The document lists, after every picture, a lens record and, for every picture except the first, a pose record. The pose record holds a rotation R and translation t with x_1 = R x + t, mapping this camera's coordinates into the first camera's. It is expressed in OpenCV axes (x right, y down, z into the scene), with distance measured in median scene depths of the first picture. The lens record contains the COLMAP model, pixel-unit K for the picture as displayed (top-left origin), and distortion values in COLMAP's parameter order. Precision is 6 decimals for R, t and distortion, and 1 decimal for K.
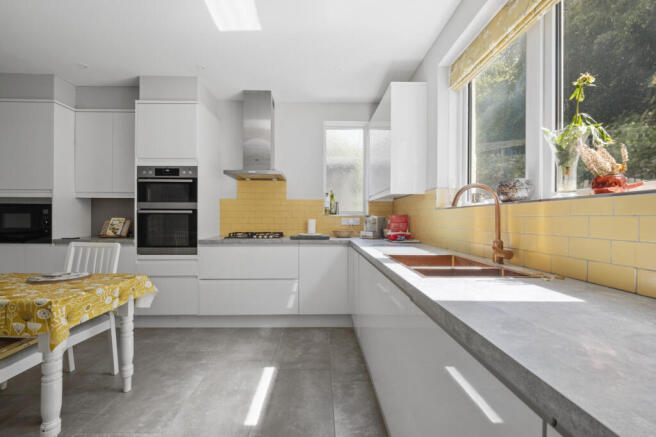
lens RADIAL K [[290.8, 0, 328.0], [0, 290.8, 218.5], [0, 0, 1]] dist [-0.001366, -0.000223]
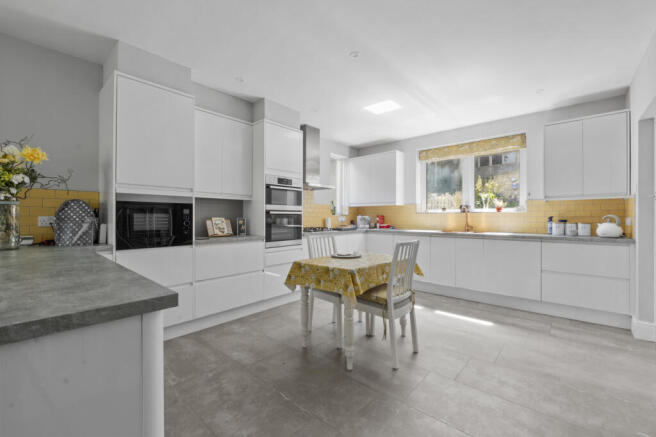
lens RADIAL K [[275.9, 0, 323.2], [0, 275.9, 216.1], [0, 0, 1]] dist [0.000829, -0.000118]
pose [[0.672337, -0.001551, 0.740244, -1.300821], [0.005949, 0.999977, -0.003308, -0.002532], [-0.740221, 0.006628, 0.672331, 0.062216]]
